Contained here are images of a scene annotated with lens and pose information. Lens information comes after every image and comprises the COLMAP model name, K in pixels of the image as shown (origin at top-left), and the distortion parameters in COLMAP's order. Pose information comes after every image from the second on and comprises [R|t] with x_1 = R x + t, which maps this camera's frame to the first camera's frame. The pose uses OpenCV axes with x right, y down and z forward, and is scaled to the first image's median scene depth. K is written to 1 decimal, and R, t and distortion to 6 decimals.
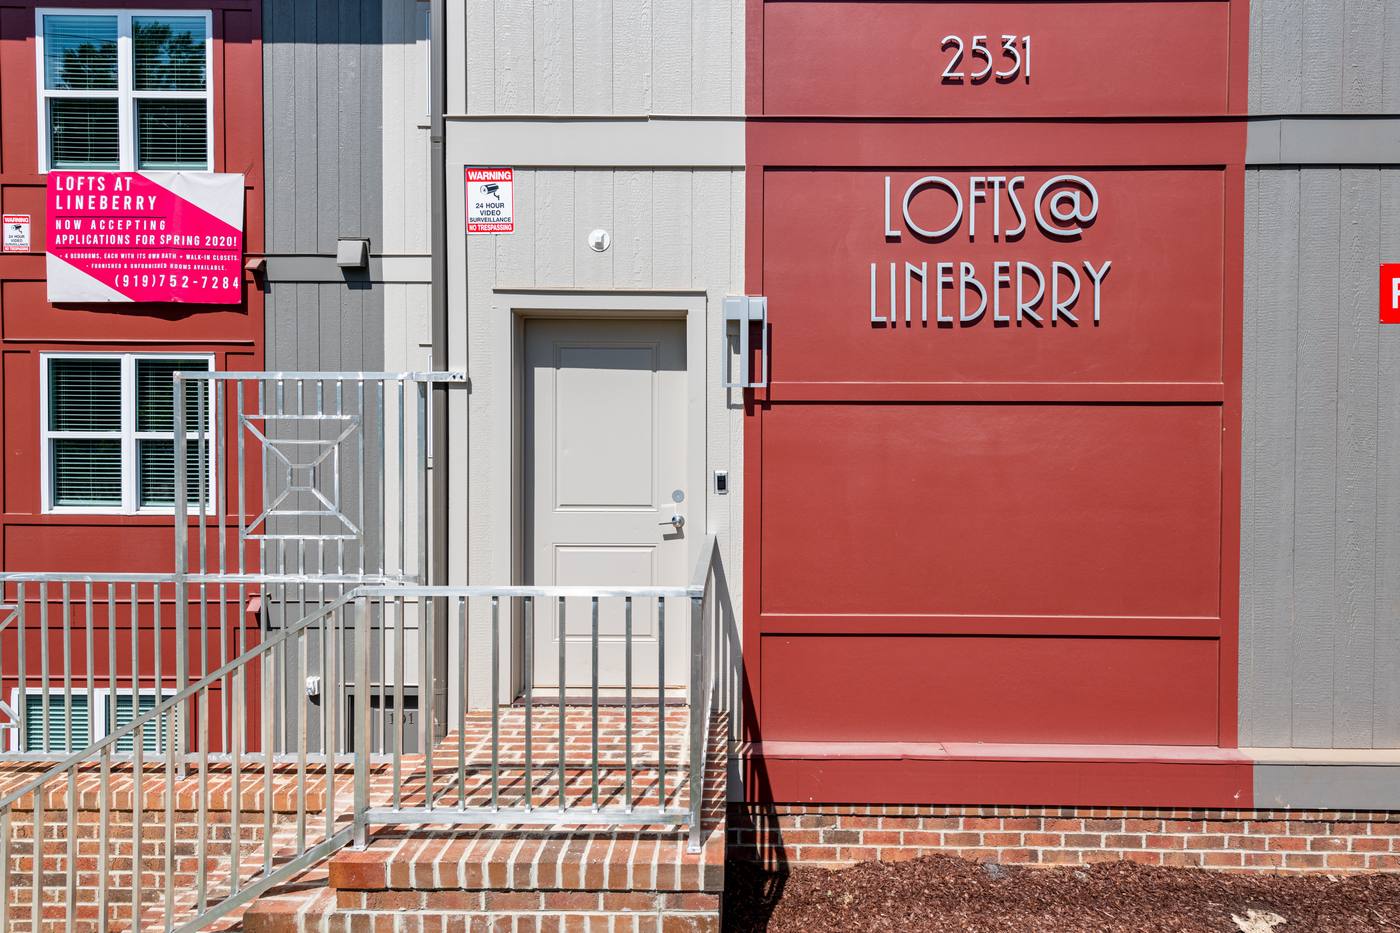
lens RADIAL K [[733.2, 0, 693.5], [0, 733.2, 434.5], [0, 0, 1]] dist [0.016766, -0.001975]
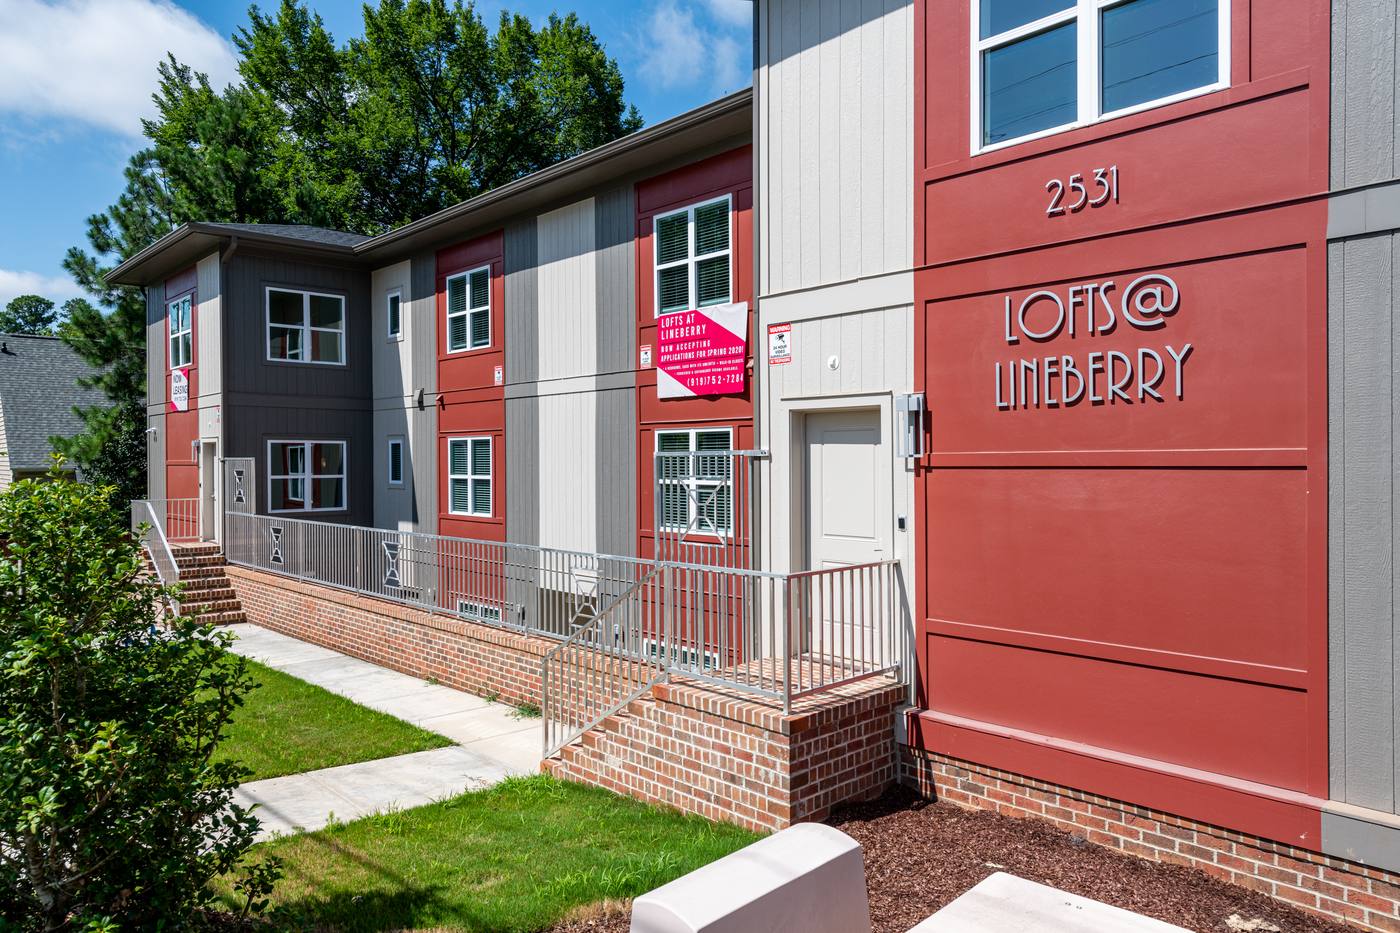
lens RADIAL K [[902.2, 0, 700.0], [0, 902.2, 466.5], [0, 0, 1]] dist [0.040263, -0.002584]
pose [[0.701783, -0.004114, -0.712379, 1.031529], [-0.002012, 0.999968, -0.007757, -0.031362], [0.712388, 0.006877, 0.701752, -0.531108]]
